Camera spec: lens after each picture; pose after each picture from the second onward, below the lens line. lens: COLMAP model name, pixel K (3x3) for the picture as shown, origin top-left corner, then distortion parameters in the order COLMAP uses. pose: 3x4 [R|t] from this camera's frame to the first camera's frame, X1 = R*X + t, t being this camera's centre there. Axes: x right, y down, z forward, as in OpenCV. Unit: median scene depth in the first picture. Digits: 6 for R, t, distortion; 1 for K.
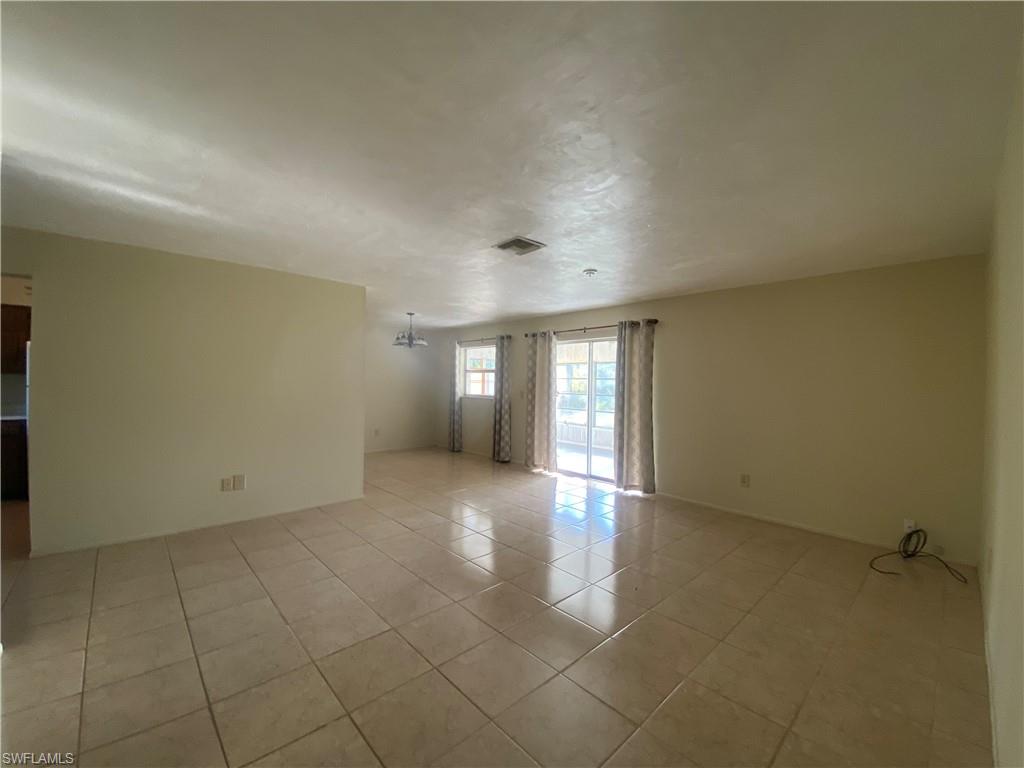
lens RADIAL K [[412.1, 0, 509.5], [0, 412.1, 384.4], [0, 0, 1]] dist [0.018334, -0.020027]
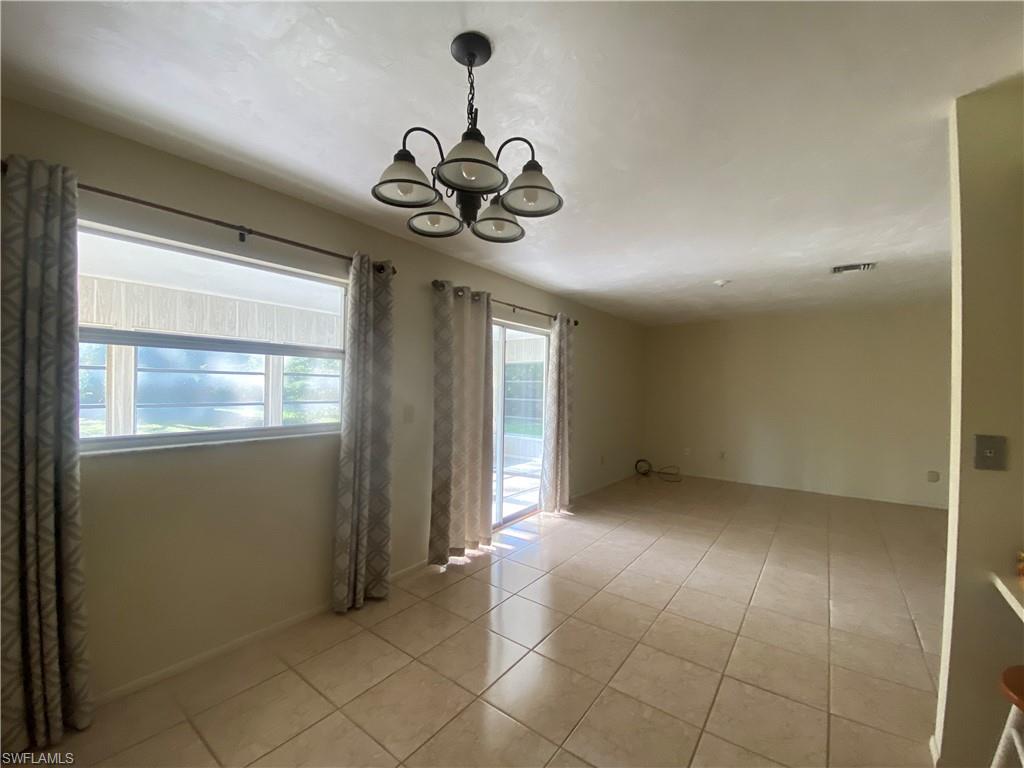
lens RADIAL K [[412.1, 0, 509.5], [0, 412.1, 384.4], [0, 0, 1]] dist [0.018334, -0.020027]
pose [[-0.193792, -0.015810, 0.980915, -0.484855], [-0.015374, 0.999796, 0.013077, -0.016114], [-0.980922, -0.012547, -0.193995, 1.139143]]
